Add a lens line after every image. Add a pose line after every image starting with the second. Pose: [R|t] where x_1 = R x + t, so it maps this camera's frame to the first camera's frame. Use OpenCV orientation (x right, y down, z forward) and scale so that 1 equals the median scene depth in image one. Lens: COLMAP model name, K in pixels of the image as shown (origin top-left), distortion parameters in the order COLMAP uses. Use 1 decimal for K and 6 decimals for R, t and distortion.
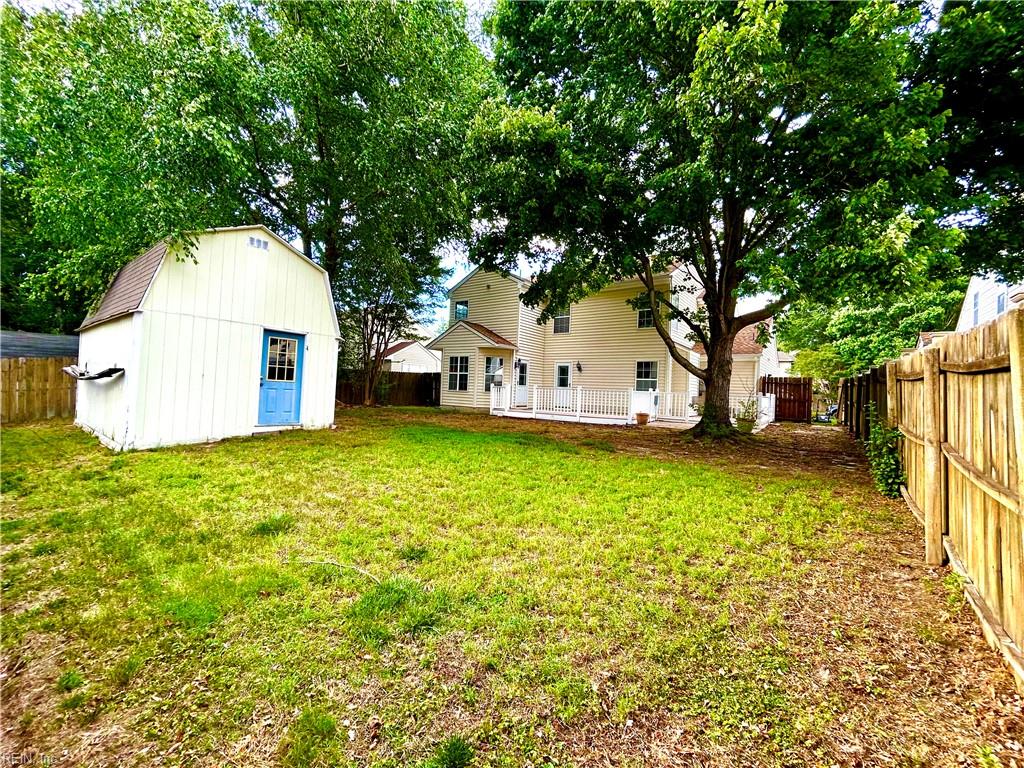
lens RADIAL K [[419.6, 0, 509.9], [0, 419.6, 382.2], [0, 0, 1]] dist [-0.000582, 0.000550]
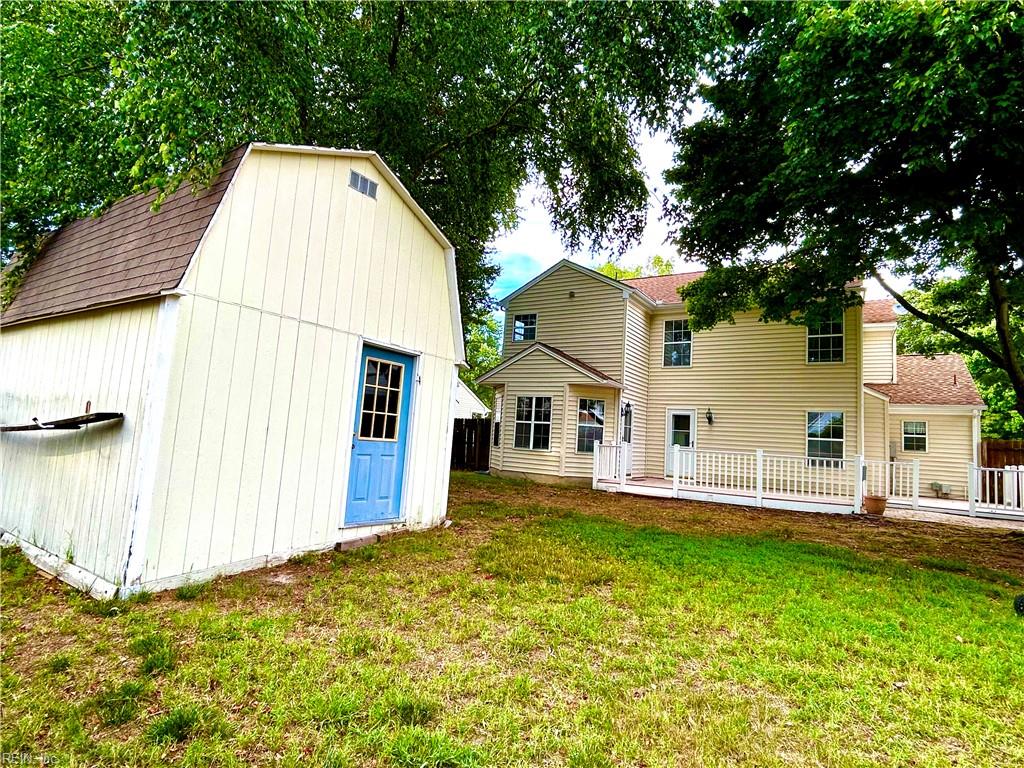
lens RADIAL K [[550.2, 0, 506.0], [0, 550.2, 383.2], [0, 0, 1]] dist [-0.005374, 0.000353]
pose [[0.998303, 0.027408, 0.051381, -0.222942], [-0.023083, 0.996285, -0.082964, -0.010798], [-0.053464, 0.081637, 0.995227, 0.152705]]
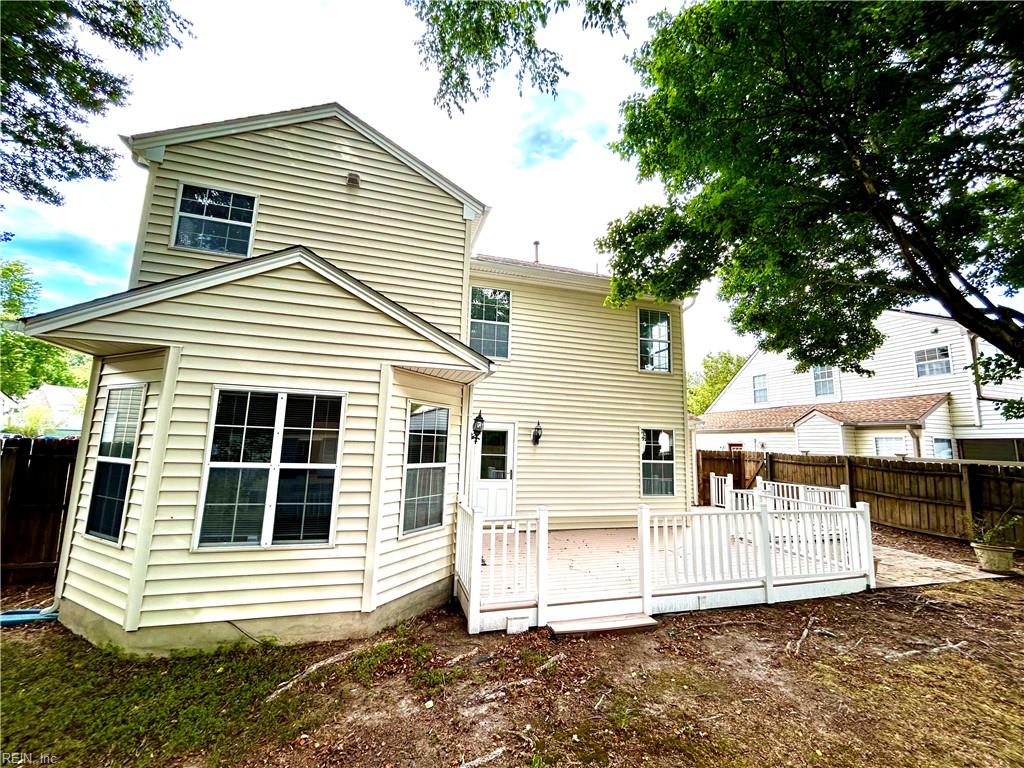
lens RADIAL K [[419.6, 0, 509.9], [0, 419.6, 382.2], [0, 0, 1]] dist [-0.000582, 0.000550]
pose [[0.604539, 0.096197, 0.790746, -0.244777], [-0.019793, 0.994189, -0.105814, -0.047777], [-0.796330, 0.048318, 0.602930, 0.803738]]
